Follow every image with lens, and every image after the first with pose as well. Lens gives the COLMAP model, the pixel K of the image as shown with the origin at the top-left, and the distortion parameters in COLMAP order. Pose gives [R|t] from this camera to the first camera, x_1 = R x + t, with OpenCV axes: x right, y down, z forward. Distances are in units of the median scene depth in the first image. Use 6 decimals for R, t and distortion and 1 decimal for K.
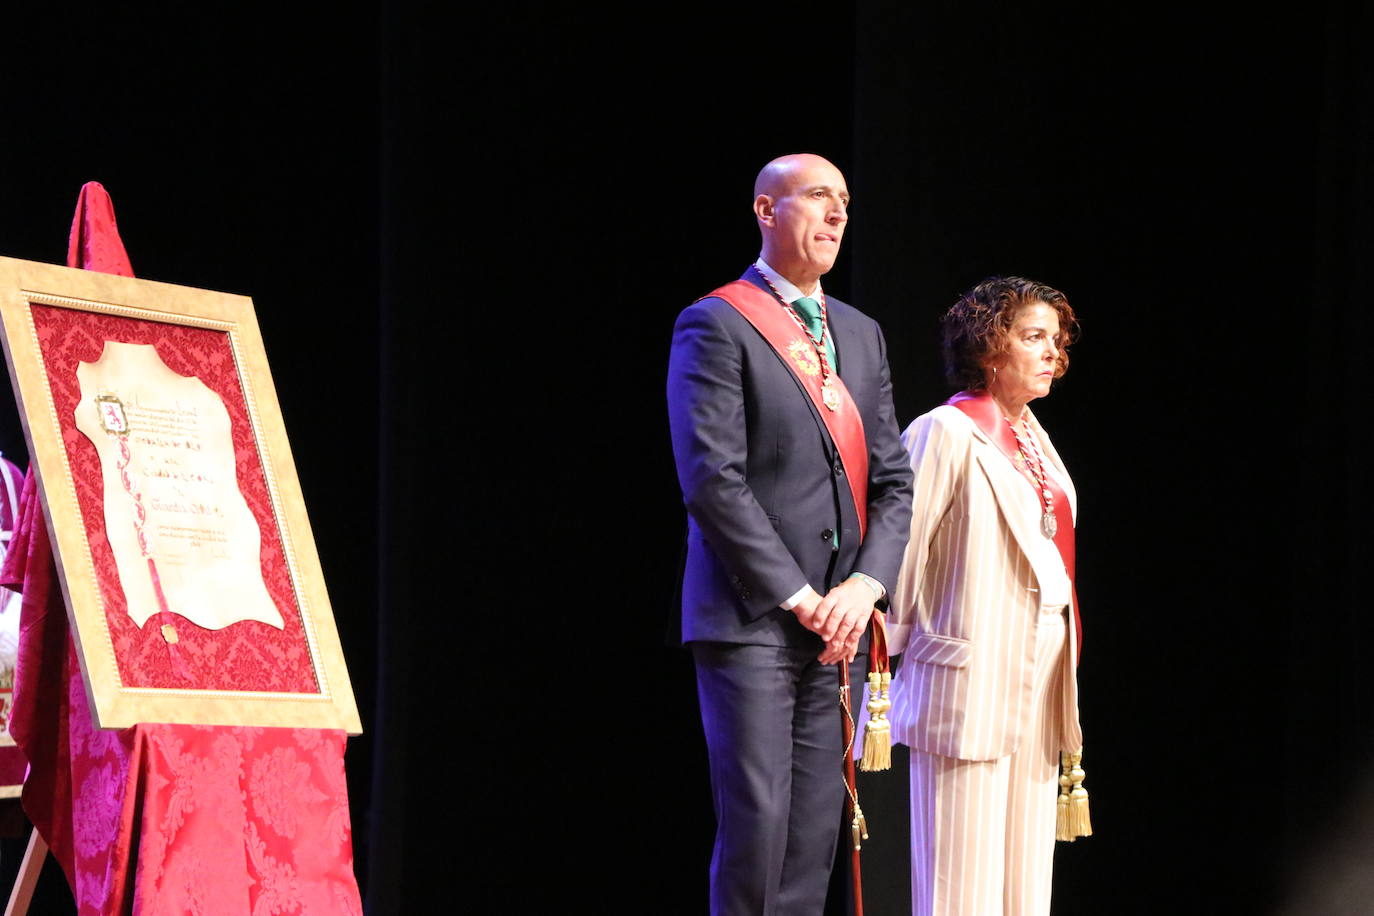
lens RADIAL K [[3877.7, 0, 657.2], [0, 3877.7, 485.4], [0, 0, 1]] dist [0.510192, 0.688364]
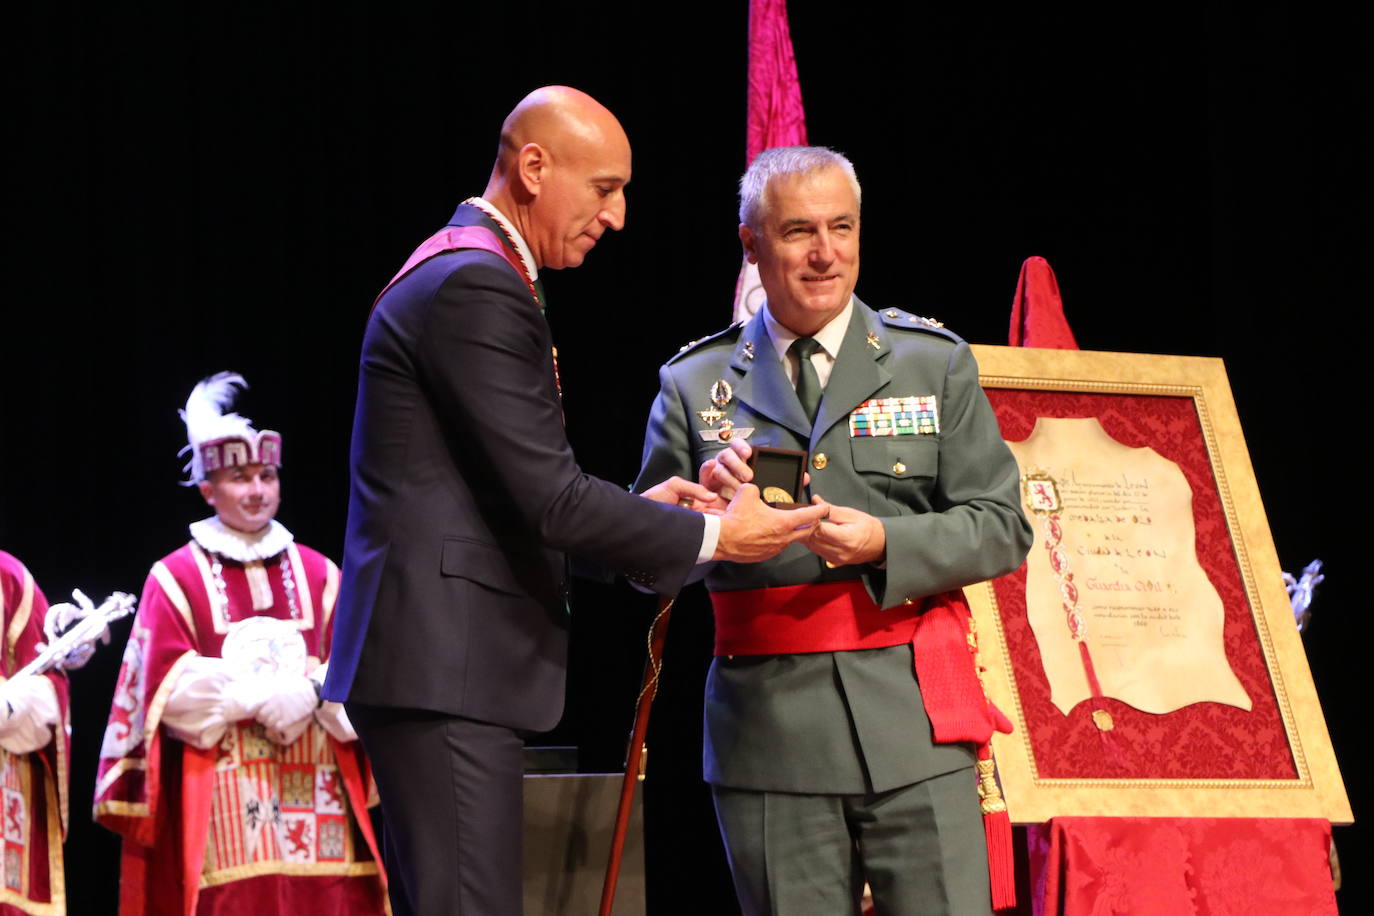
lens RADIAL K [[3360.5, 0, 656.8], [0, 3360.5, 501.5], [0, 0, 1]] dist [0.398534, 0.648721]
pose [[0.893032, -0.083012, -0.442271, 0.140656], [0.068337, 0.996456, -0.049045, 0.017841], [0.444774, 0.013575, 0.895540, 0.218268]]
